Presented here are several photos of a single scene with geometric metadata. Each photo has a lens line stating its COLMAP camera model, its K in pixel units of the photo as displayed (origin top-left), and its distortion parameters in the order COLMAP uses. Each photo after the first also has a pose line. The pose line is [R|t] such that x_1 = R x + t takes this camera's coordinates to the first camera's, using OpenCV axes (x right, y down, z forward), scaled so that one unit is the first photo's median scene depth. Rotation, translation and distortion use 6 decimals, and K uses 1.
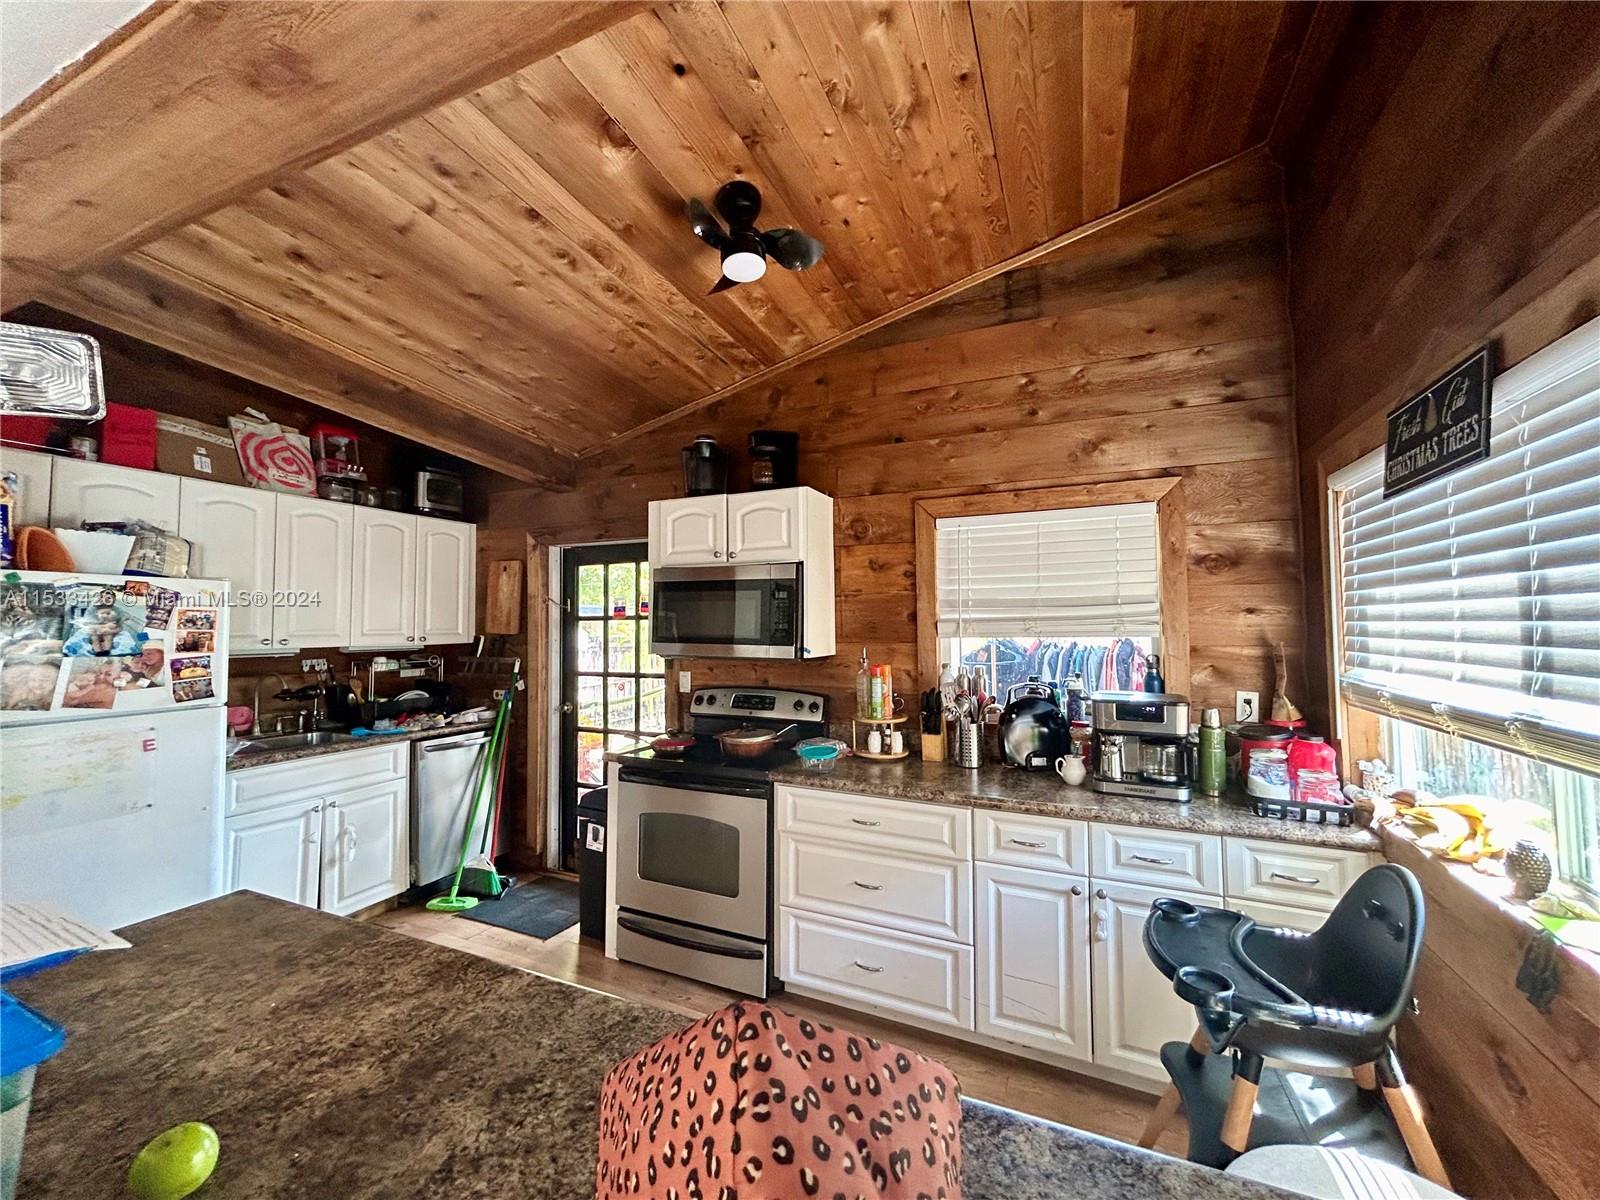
lens RADIAL K [[648.7, 0, 796.5], [0, 648.7, 599.7], [0, 0, 1]] dist [-0.000422, -0.000049]
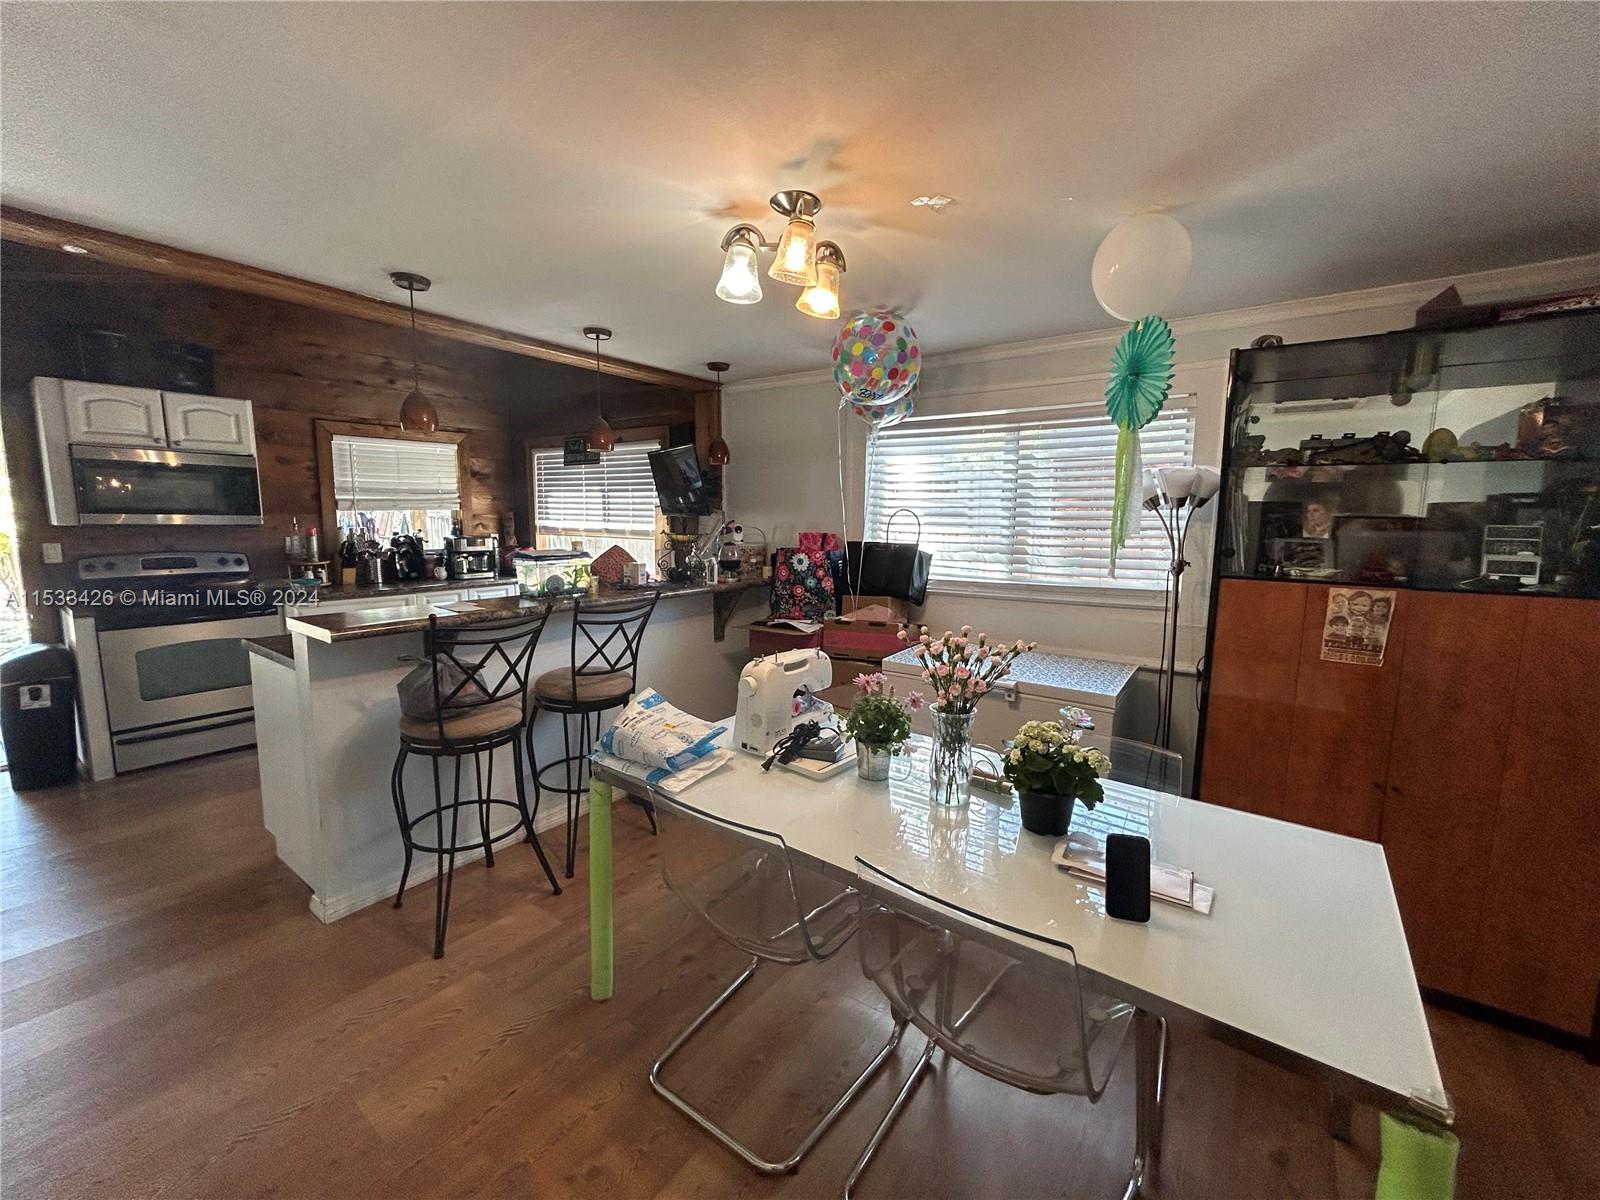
lens RADIAL K [[648.7, 0, 796.5], [0, 648.7, 599.7], [0, 0, 1]] dist [-0.000422, -0.000049]
pose [[0.224641, -0.128873, 0.965882, -1.125450], [-0.048434, 0.988514, 0.143157, -0.008204], [-0.973237, -0.078940, 0.215819, -0.481586]]
